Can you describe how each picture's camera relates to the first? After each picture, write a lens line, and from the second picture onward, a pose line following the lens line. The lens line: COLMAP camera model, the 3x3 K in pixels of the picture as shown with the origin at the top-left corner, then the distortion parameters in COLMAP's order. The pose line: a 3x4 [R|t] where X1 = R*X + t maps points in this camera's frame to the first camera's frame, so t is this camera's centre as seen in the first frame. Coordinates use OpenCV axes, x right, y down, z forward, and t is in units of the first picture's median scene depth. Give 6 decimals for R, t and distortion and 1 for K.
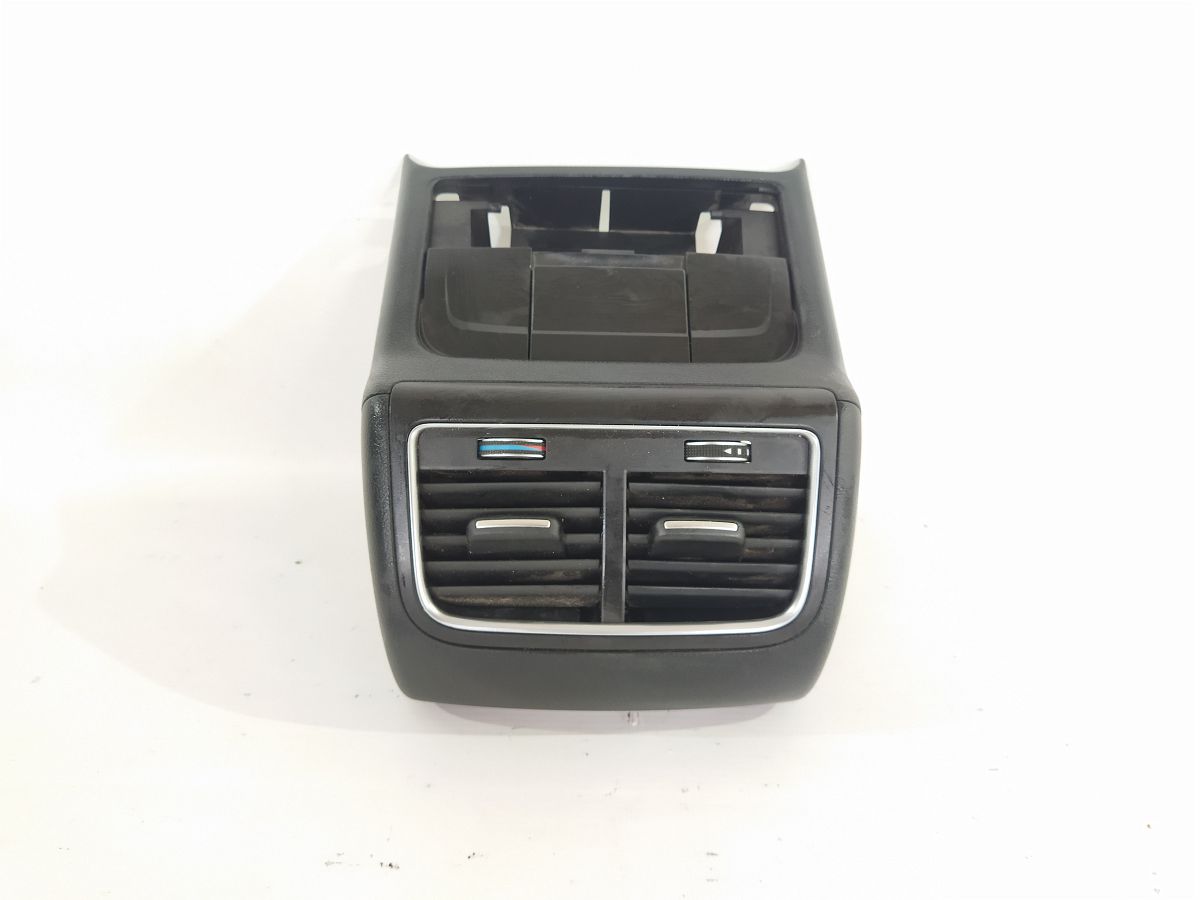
lens RADIAL K [[916.8, 0, 600.0], [0, 916.8, 450.0], [0, 0, 1]] dist [0.110457, -0.204140]
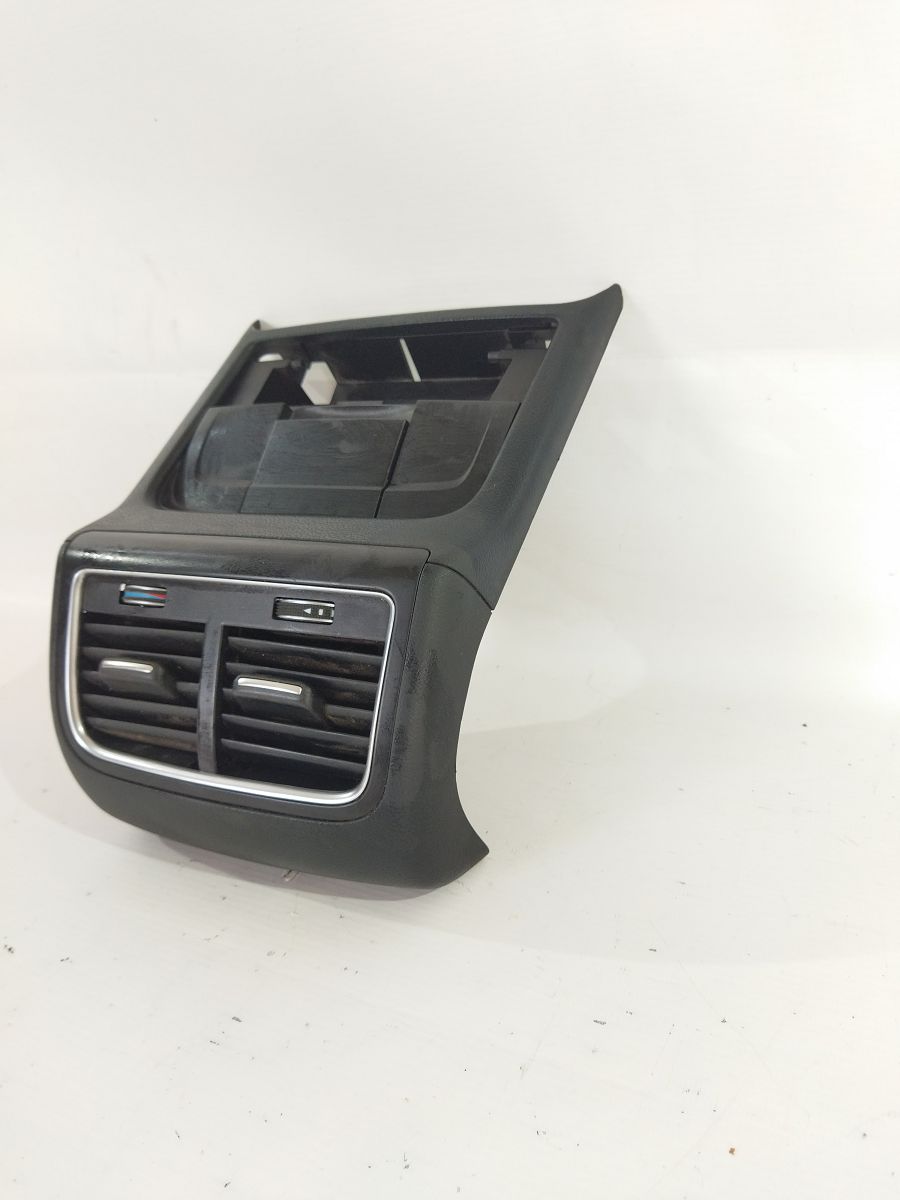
lens RADIAL K [[916.8, 0, 457.3], [0, 916.8, 612.0], [0, 0, 1]] dist [0.110457, -0.204140]
pose [[0.875011, 0.063567, -0.479911, 0.729438], [-0.057698, 0.997969, 0.026986, -0.031982], [0.480651, 0.004077, 0.876902, 0.235301]]
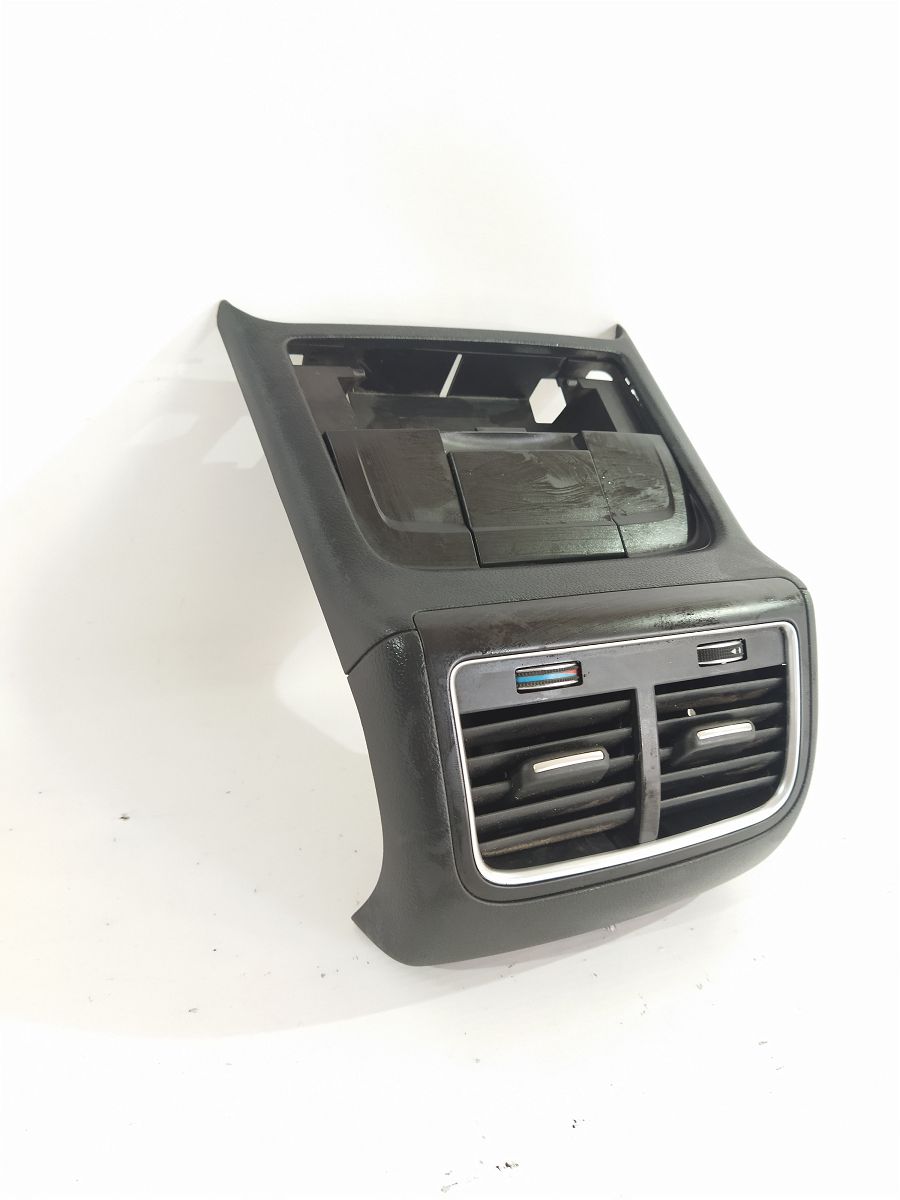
lens RADIAL K [[916.8, 0, 457.3], [0, 916.8, 612.0], [0, 0, 1]] dist [0.110457, -0.204140]
pose [[0.894791, -0.097361, 0.435740, -0.558214], [0.064168, 0.993846, 0.090293, -0.150090], [-0.441850, -0.052833, 0.895532, 0.234547]]
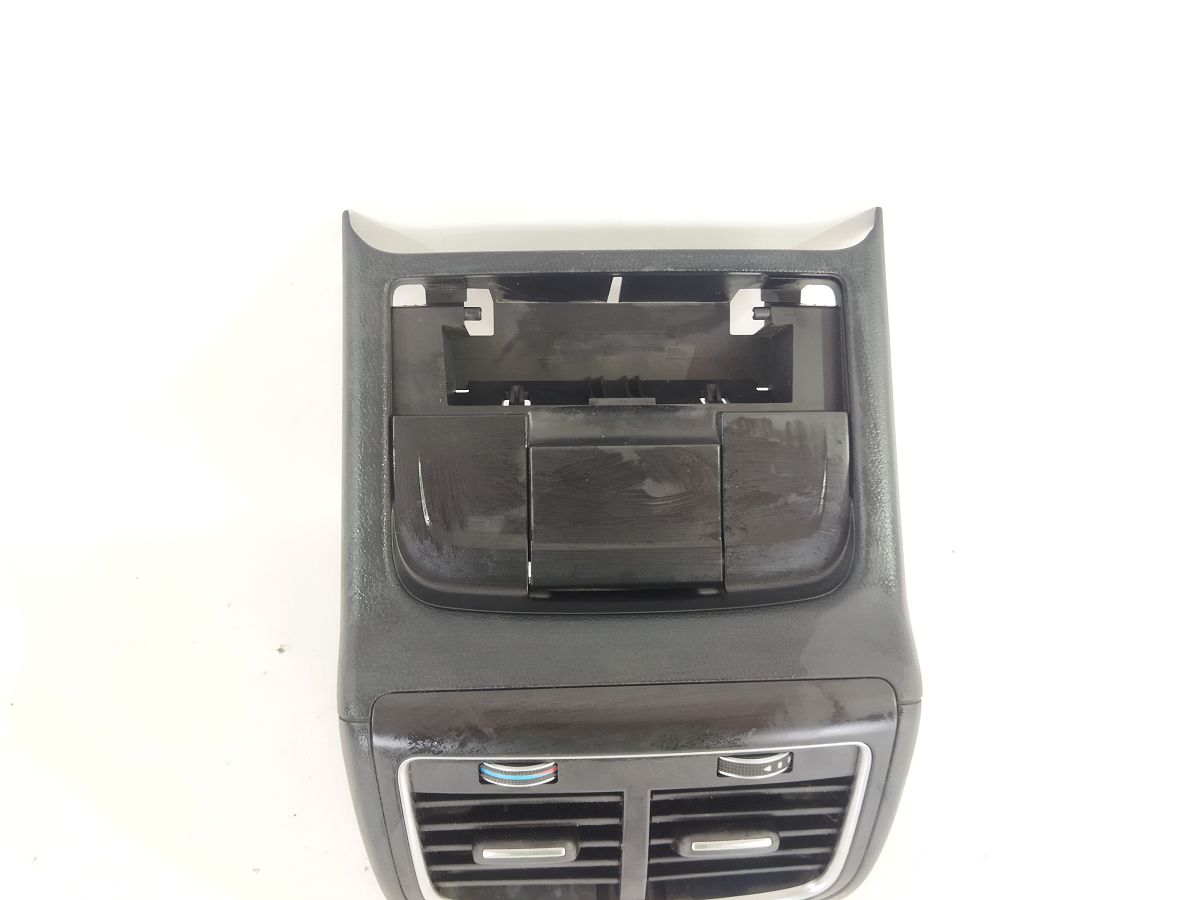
lens RADIAL K [[916.8, 0, 600.0], [0, 916.8, 450.0], [0, 0, 1]] dist [0.110457, -0.204140]
pose [[0.999683, -0.011159, 0.022549, -0.035445], [-0.000046, 0.895434, 0.445194, -0.656816], [-0.025160, -0.445055, 0.895150, 0.348390]]
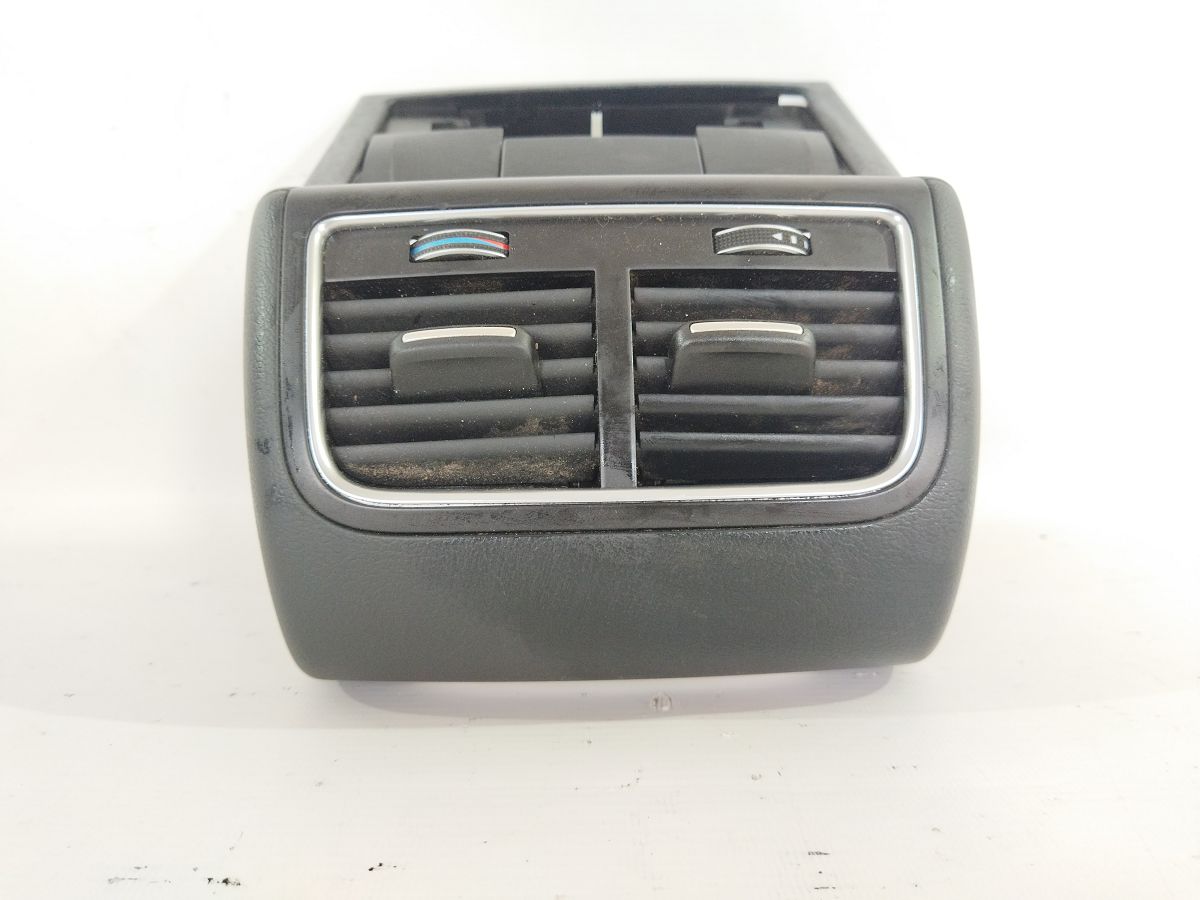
lens RADIAL K [[916.8, 0, 600.0], [0, 916.8, 450.0], [0, 0, 1]] dist [0.110457, -0.204140]
pose [[0.998845, -0.045583, -0.015191, 0.011629], [0.039018, 0.954033, -0.297151, 0.347895], [0.028038, 0.296215, 0.954710, 0.386989]]
